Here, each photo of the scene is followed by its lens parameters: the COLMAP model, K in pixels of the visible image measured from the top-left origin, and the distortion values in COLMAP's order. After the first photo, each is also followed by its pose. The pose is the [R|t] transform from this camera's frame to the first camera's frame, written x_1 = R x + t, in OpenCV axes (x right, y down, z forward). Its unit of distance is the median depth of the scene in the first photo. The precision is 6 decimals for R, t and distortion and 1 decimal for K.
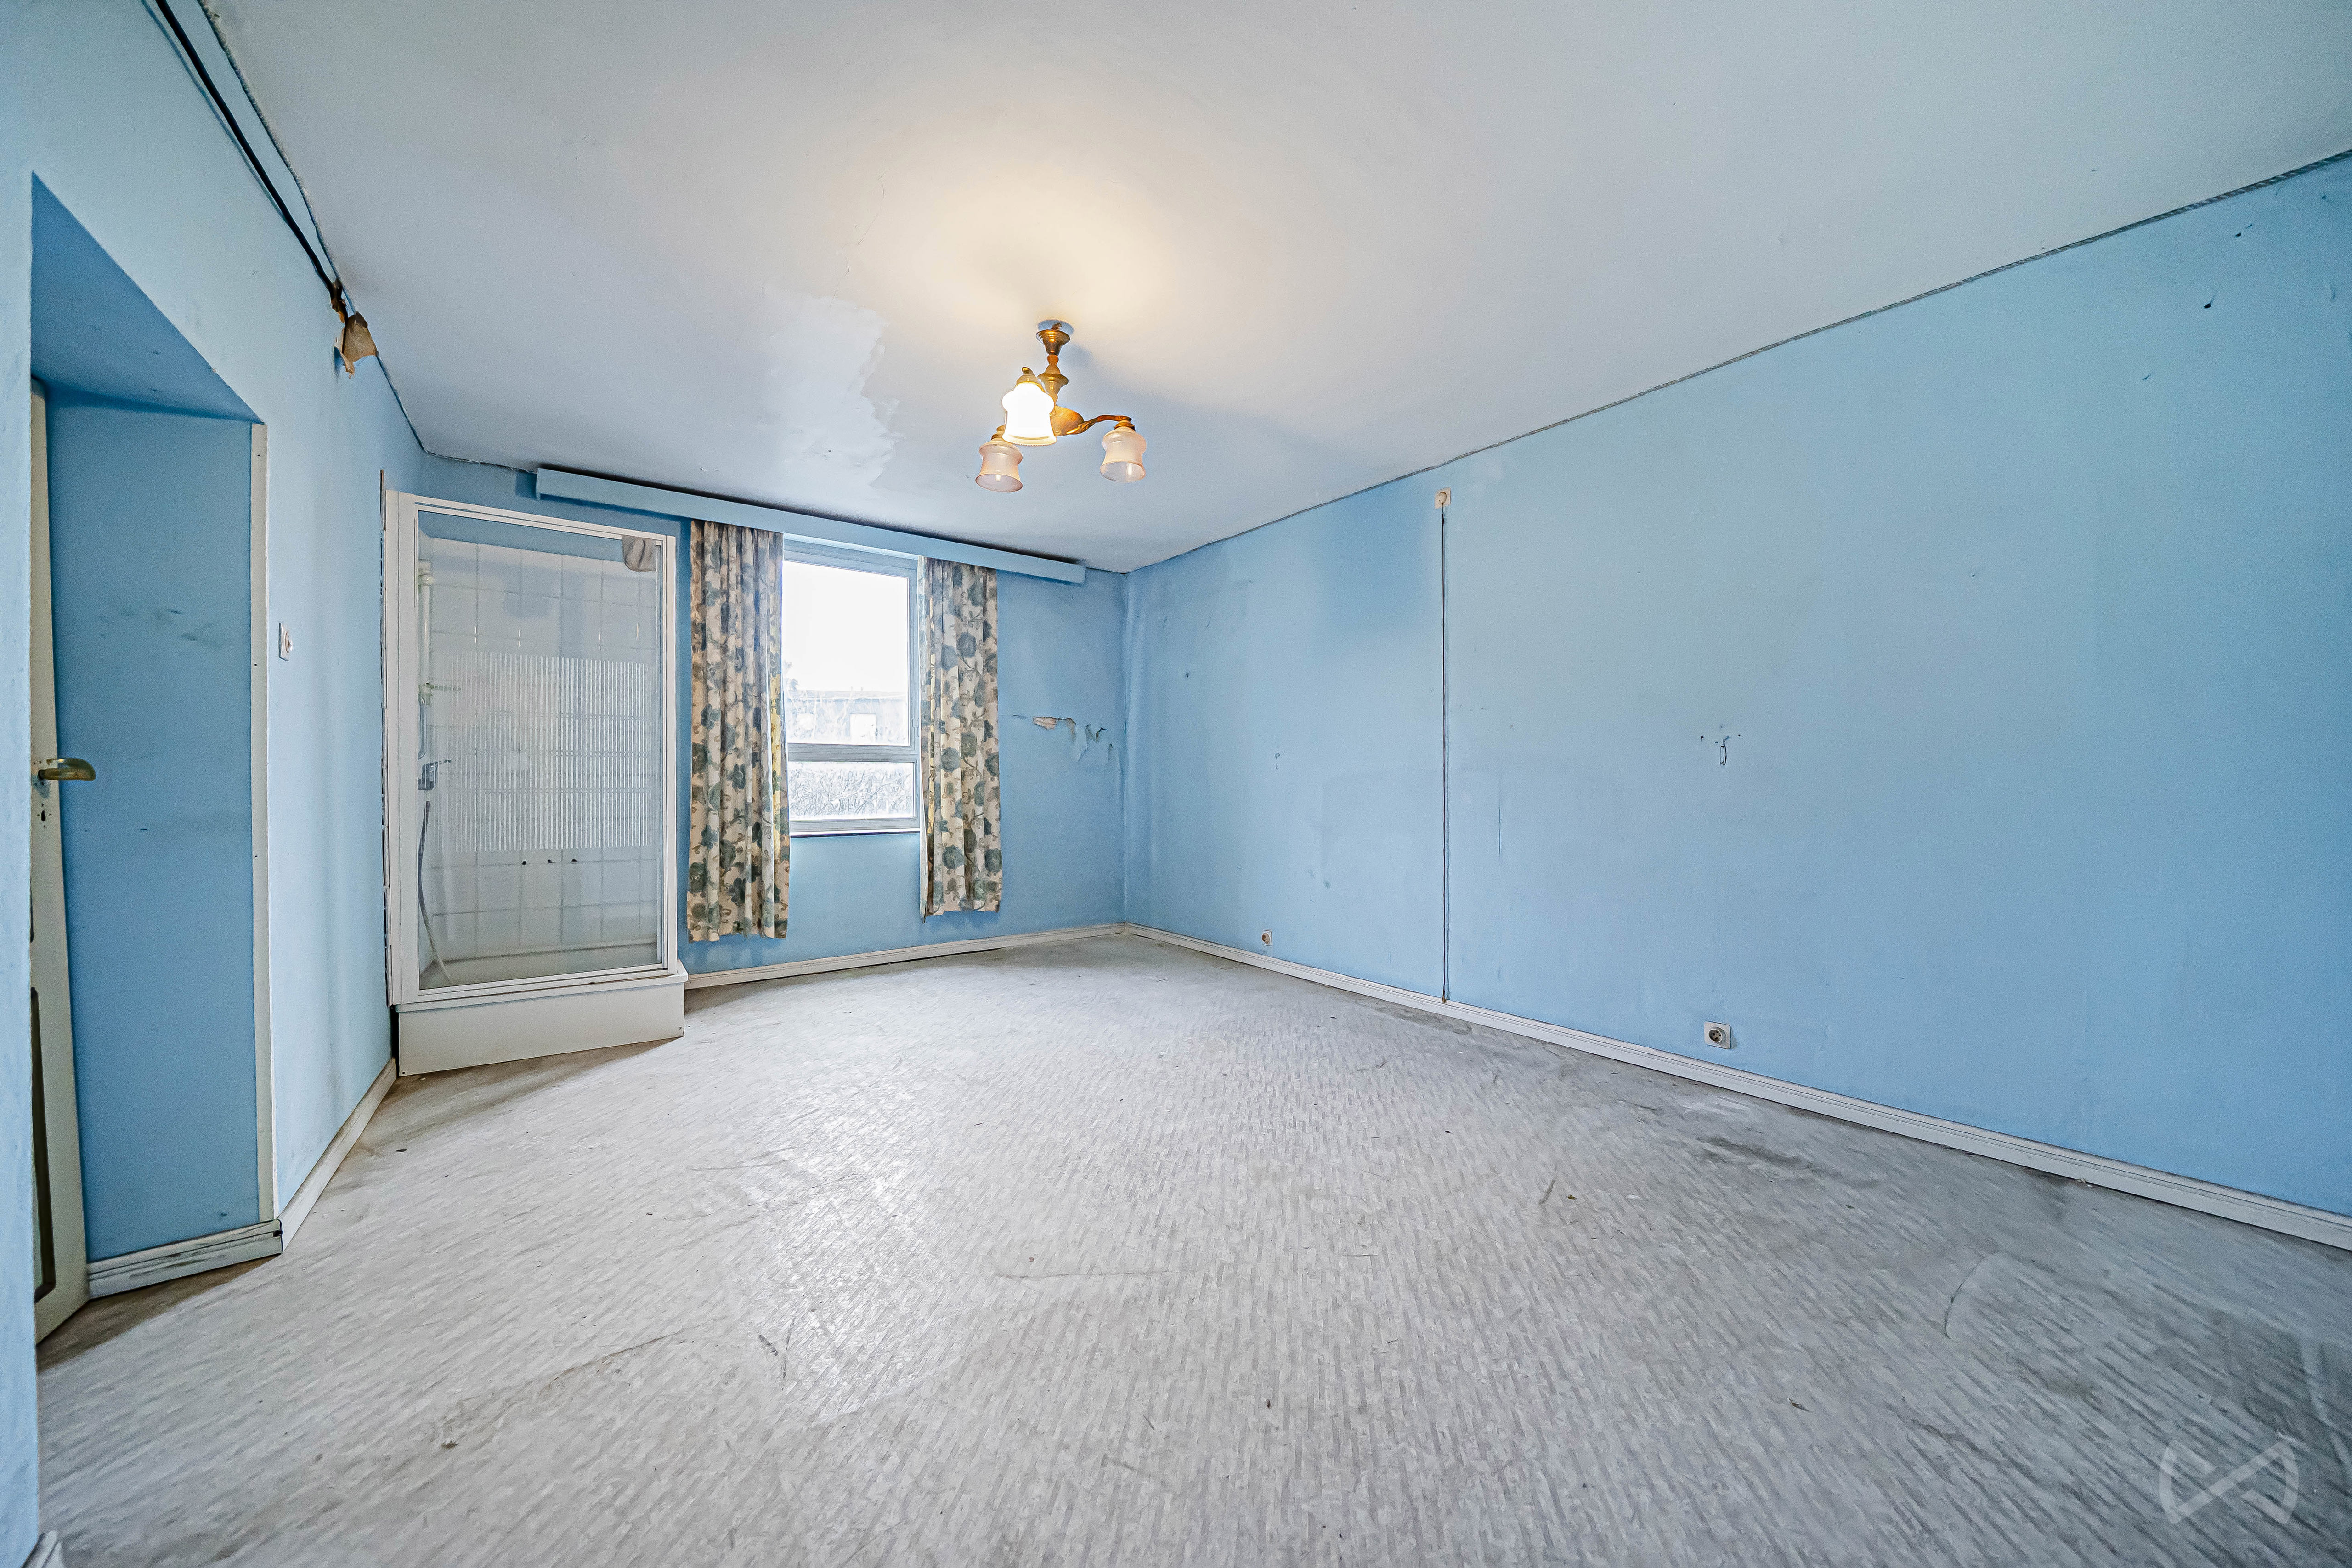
lens RADIAL K [[813.8, 0, 1176.0], [0, 813.8, 784.0], [0, 0, 1]] dist [-0.016981, 0.000173]
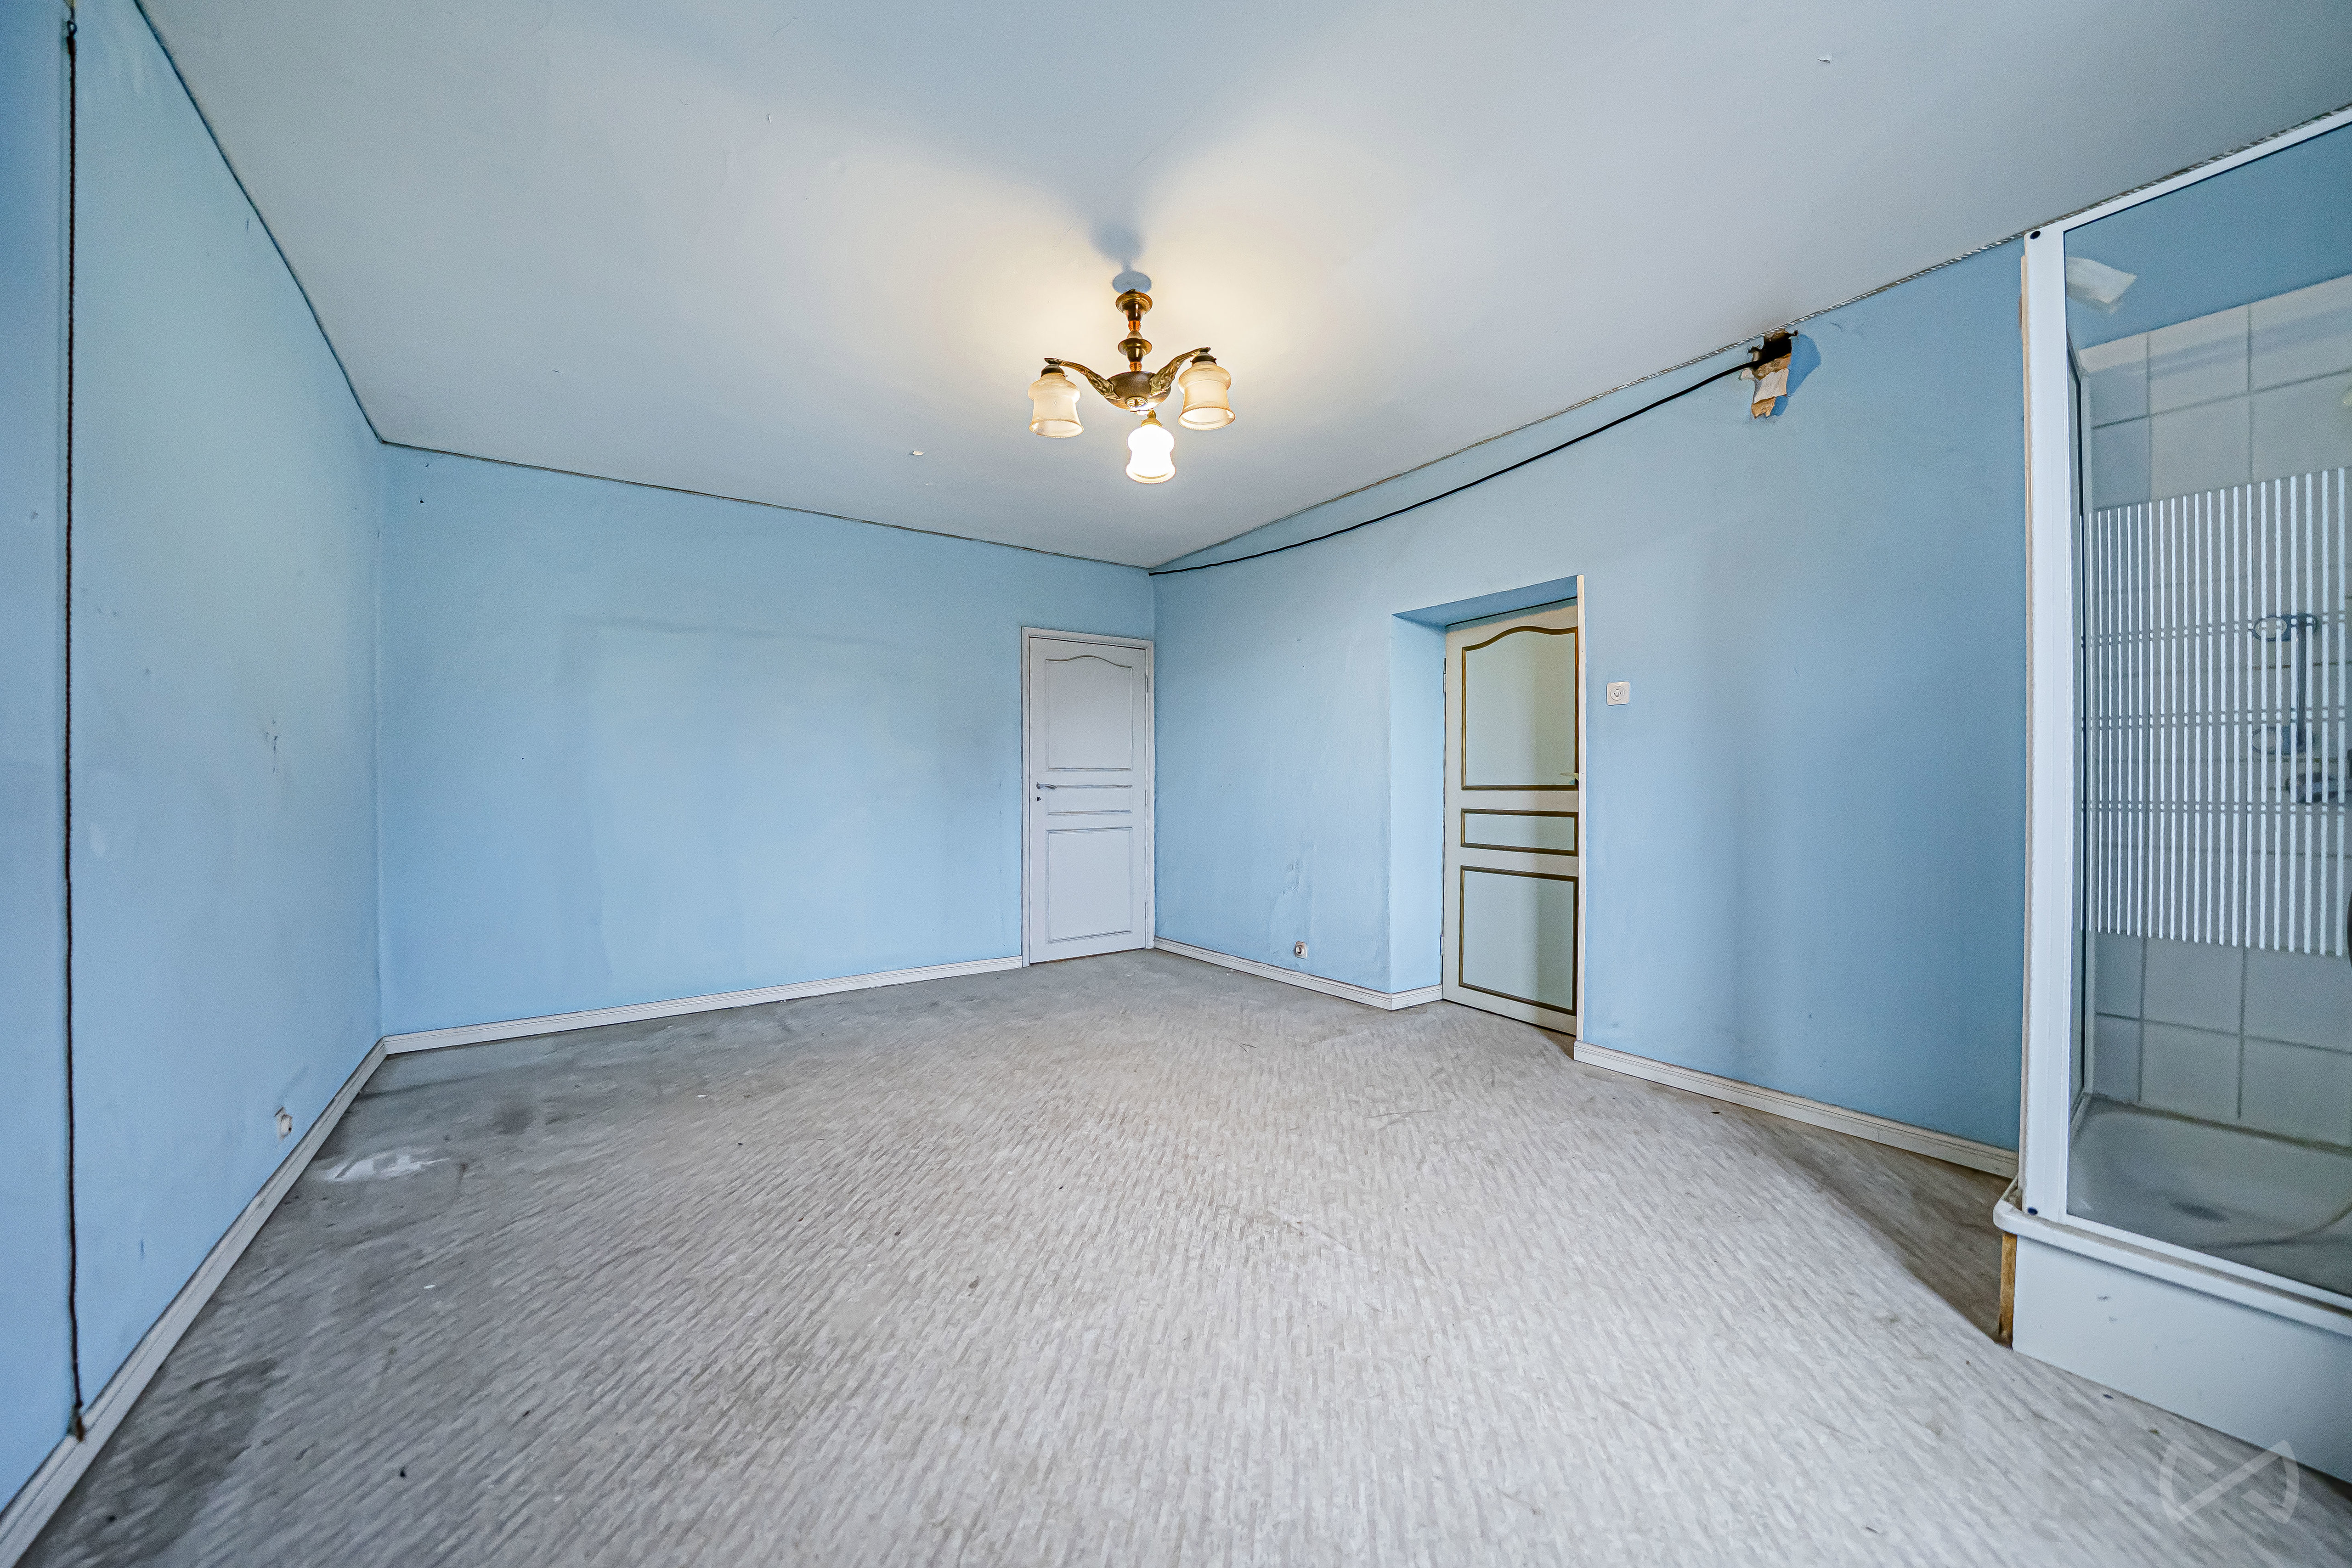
lens RADIAL K [[813.7, 0, 1176.0], [0, 813.7, 784.0], [0, 0, 1]] dist [-0.016981, 0.000173]
pose [[-0.999926, 0.007036, 0.009931, -0.207013], [0.007066, 0.999971, 0.002978, -0.010662], [-0.009910, 0.003048, -0.999946, 1.948095]]
